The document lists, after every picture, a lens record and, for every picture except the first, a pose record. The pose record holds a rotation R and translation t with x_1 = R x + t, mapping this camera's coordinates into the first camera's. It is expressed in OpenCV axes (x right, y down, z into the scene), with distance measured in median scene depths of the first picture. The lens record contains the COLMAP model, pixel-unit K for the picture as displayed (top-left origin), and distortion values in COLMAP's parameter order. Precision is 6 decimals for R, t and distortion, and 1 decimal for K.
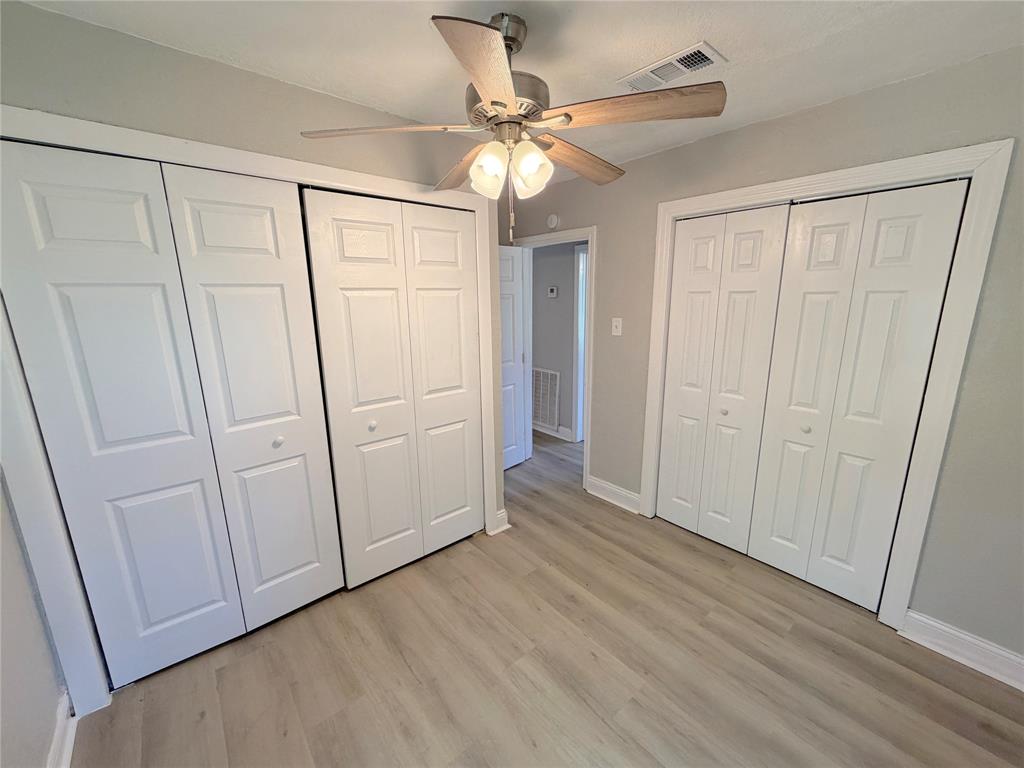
lens RADIAL K [[409.2, 0, 510.3], [0, 409.2, 384.3], [0, 0, 1]] dist [-0.000663, -0.000016]
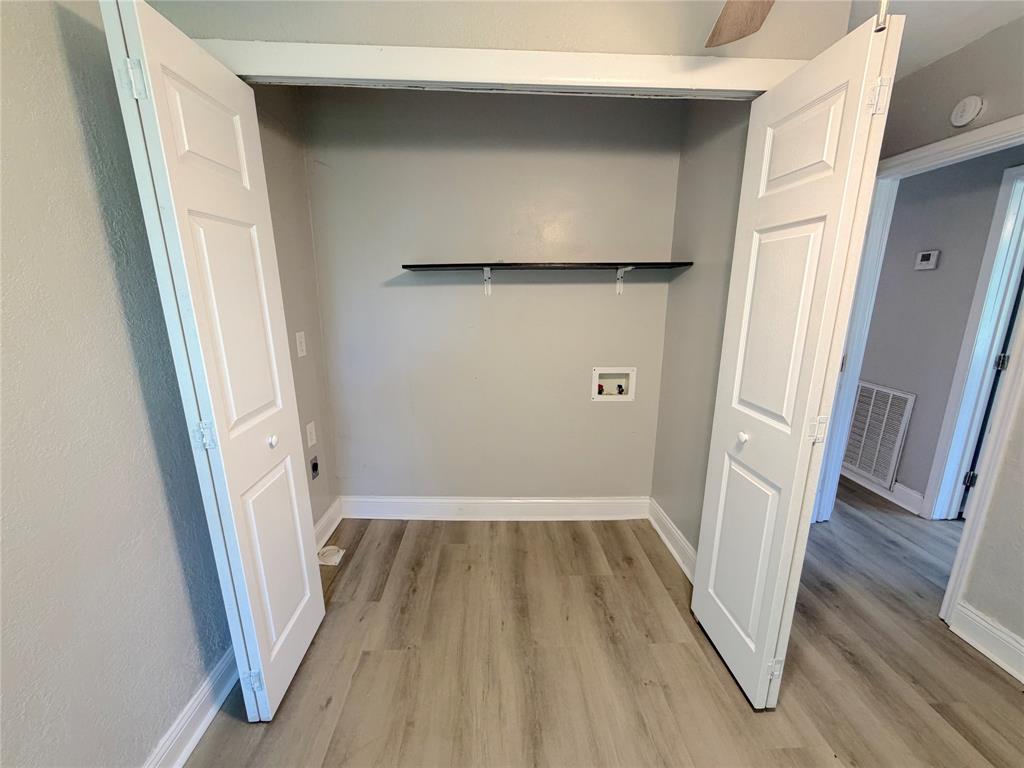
lens RADIAL K [[409.2, 0, 510.3], [0, 409.2, 384.3], [0, 0, 1]] dist [-0.000663, -0.000016]
pose [[0.792734, 0.151400, -0.590466, 0.001846], [-0.138253, 0.988078, 0.067738, -0.005083], [0.593682, 0.027935, 0.804215, 0.182359]]
